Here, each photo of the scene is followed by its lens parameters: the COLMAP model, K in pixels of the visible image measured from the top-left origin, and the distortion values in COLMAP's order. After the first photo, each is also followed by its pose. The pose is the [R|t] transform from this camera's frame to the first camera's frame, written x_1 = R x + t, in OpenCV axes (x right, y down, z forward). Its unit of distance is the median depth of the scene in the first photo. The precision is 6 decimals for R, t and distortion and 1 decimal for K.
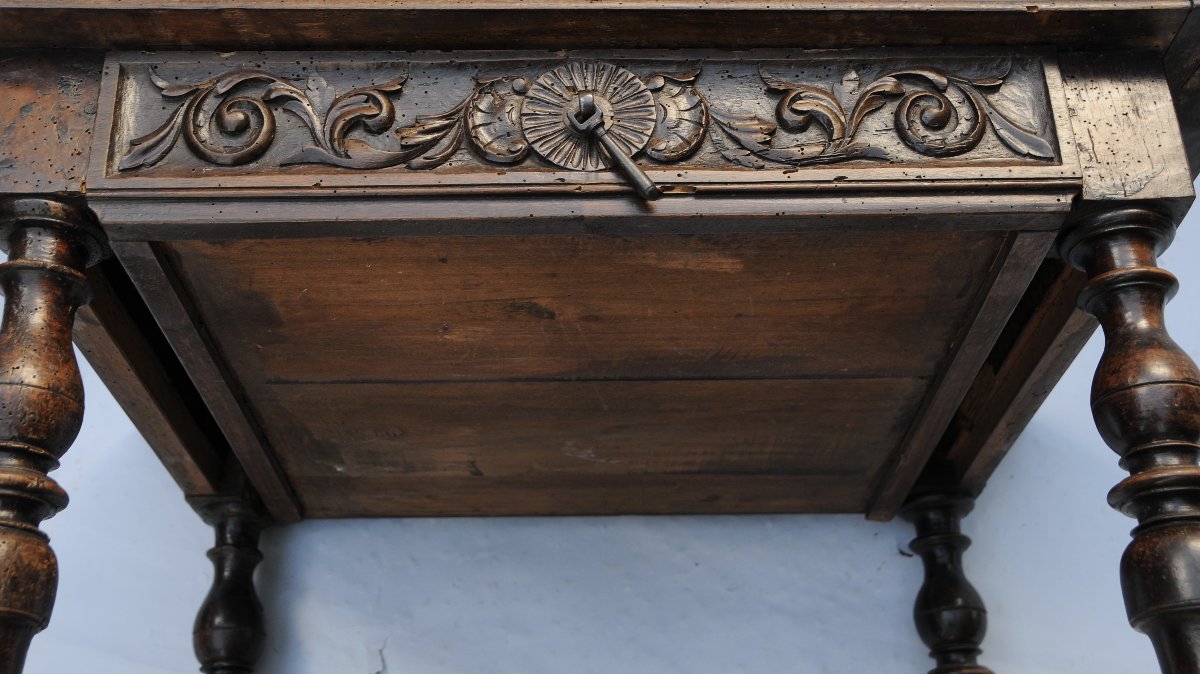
lens RADIAL K [[1466.9, 0, 600.0], [0, 1466.9, 337.0], [0, 0, 1]] dist [0.016869, 0.040561]
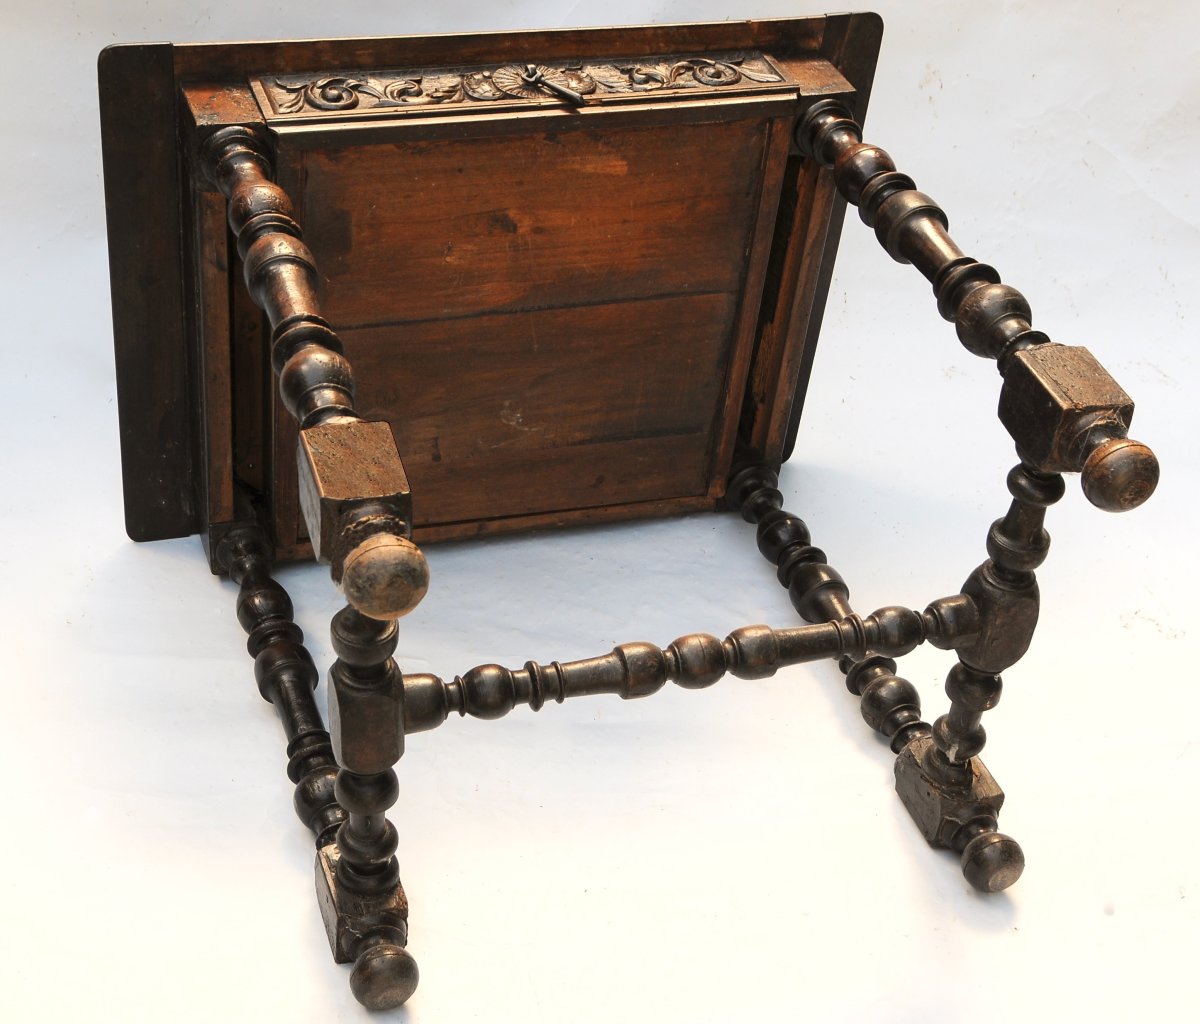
lens RADIAL K [[1970.3, 0, 600.0], [0, 1970.3, 512.0], [0, 0, 1]] dist [-0.032358, -0.116237]
pose [[0.950268, -0.122027, 0.286530, -0.641671], [0.226250, 0.902735, -0.365897, 1.150509], [-0.214011, 0.412528, 0.885449, -0.859517]]
